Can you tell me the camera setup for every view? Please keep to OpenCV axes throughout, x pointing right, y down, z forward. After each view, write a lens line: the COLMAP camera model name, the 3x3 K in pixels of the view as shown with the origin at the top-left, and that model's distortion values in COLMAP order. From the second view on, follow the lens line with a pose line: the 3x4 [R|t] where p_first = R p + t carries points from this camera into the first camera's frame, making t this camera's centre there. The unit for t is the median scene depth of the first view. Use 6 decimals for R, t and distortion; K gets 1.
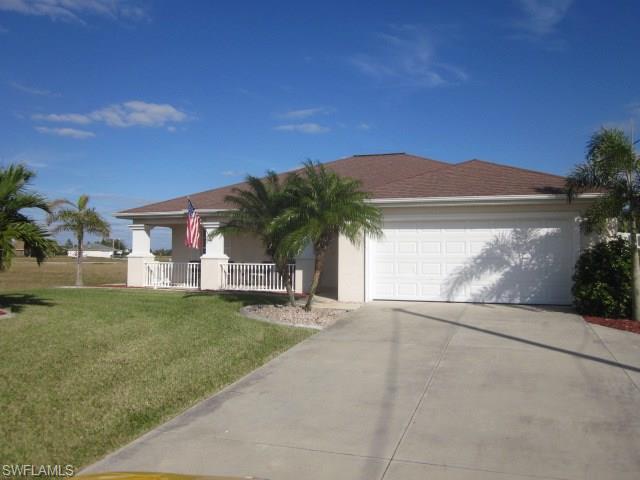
lens RADIAL K [[532.1, 0, 320.0], [0, 532.1, 240.0], [0, 0, 1]] dist [-0.034522, -0.003168]
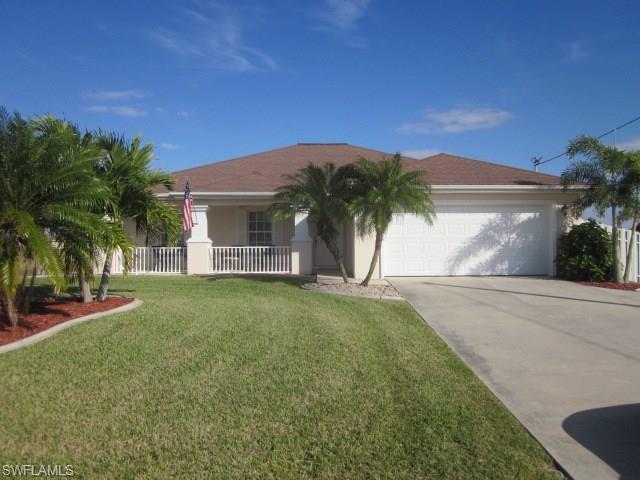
lens RADIAL K [[537.9, 0, 320.0], [0, 537.9, 240.0], [0, 0, 1]] dist [-0.082315, -0.001392]
pose [[0.946098, -0.009574, 0.323739, -0.409778], [0.001080, 0.999651, 0.026407, 0.006423], [-0.323878, -0.024634, 0.945778, -0.011364]]
